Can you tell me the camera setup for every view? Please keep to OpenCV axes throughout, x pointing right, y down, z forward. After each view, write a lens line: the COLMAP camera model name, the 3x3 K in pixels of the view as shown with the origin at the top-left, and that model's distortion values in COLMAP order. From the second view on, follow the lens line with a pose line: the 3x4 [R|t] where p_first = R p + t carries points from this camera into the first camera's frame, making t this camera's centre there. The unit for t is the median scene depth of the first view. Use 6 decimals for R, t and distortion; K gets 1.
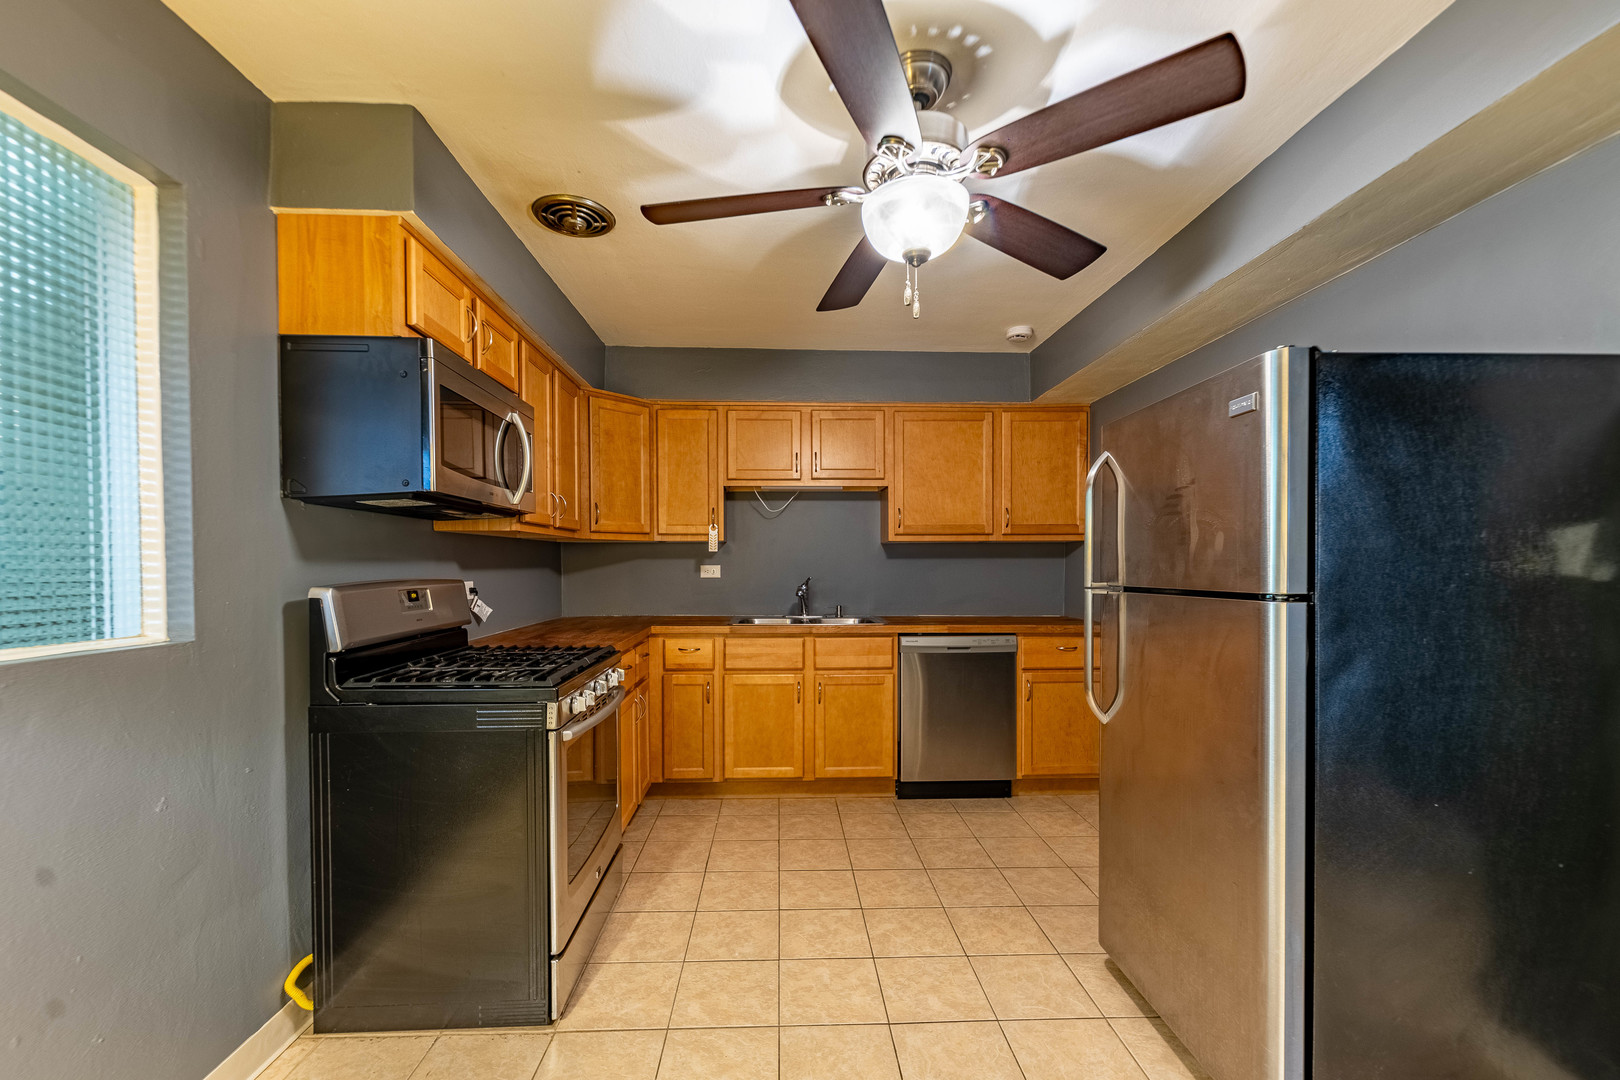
lens RADIAL K [[661.0, 0, 797.3], [0, 661.0, 575.6], [0, 0, 1]] dist [-0.002436, -0.001926]
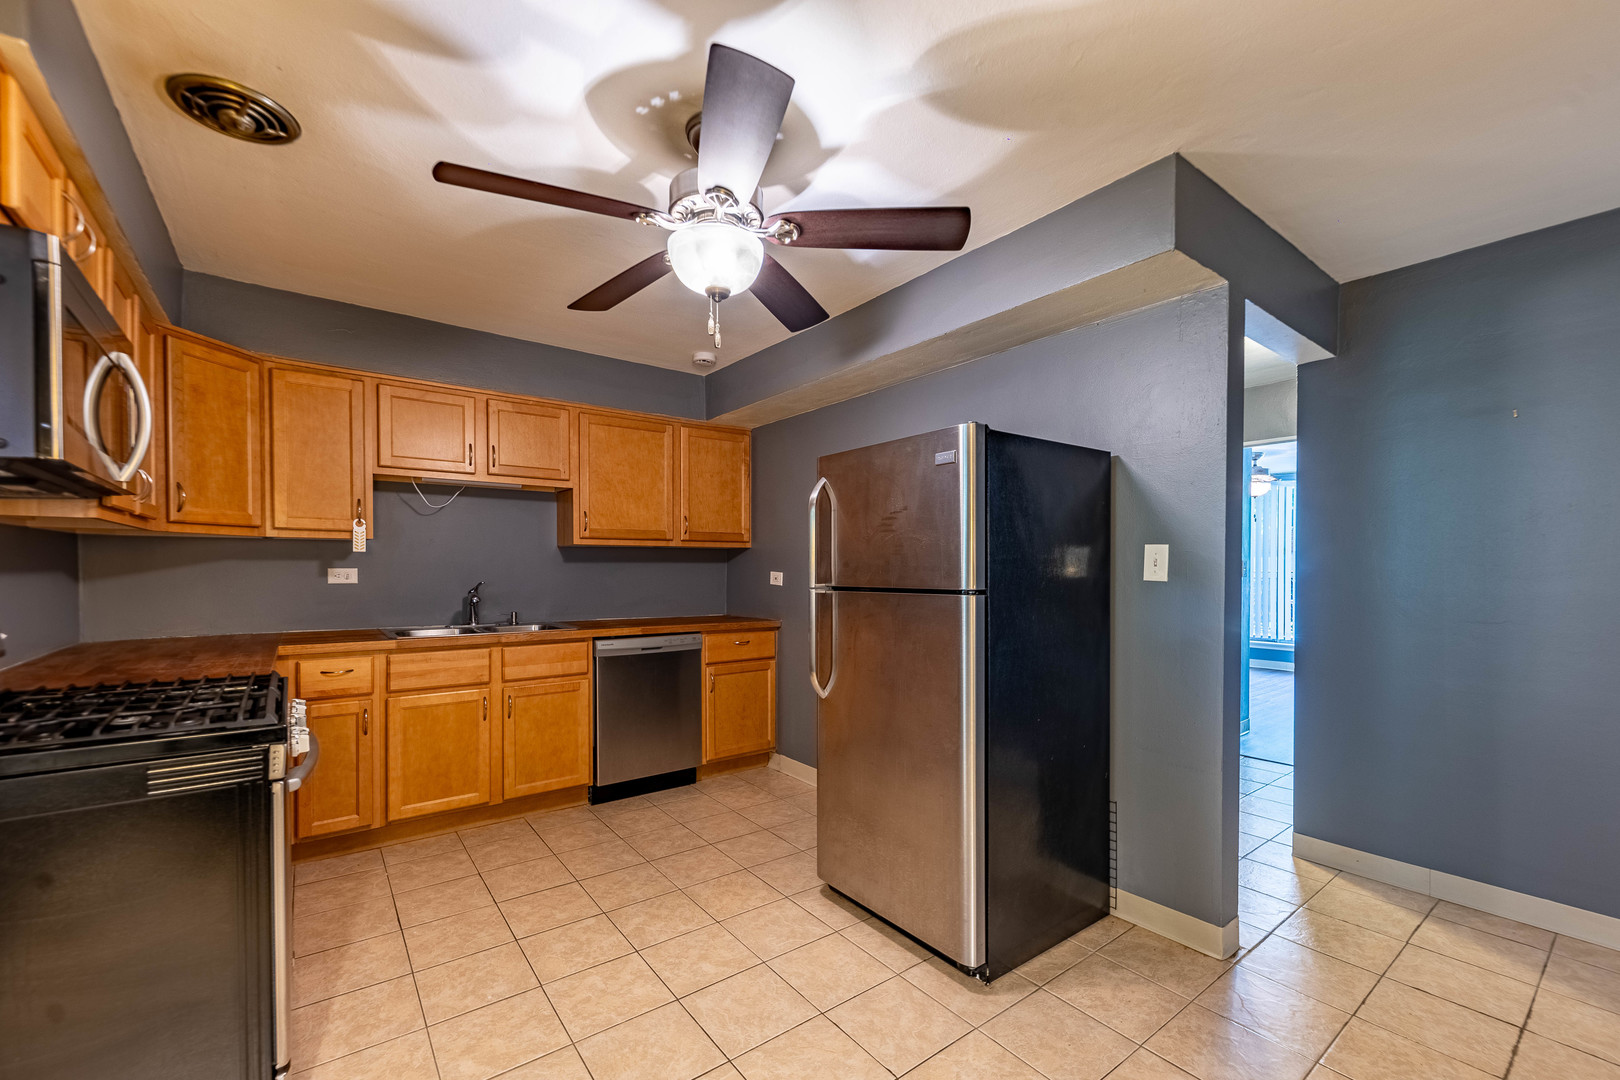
lens RADIAL K [[661.0, 0, 812.8], [0, 661.0, 575.2], [0, 0, 1]] dist [-0.002436, -0.001926]
pose [[0.816715, -0.002788, 0.577034, -0.230979], [0.006348, 0.999971, -0.004152, -0.000134], [-0.577006, 0.007054, 0.816709, -0.000996]]
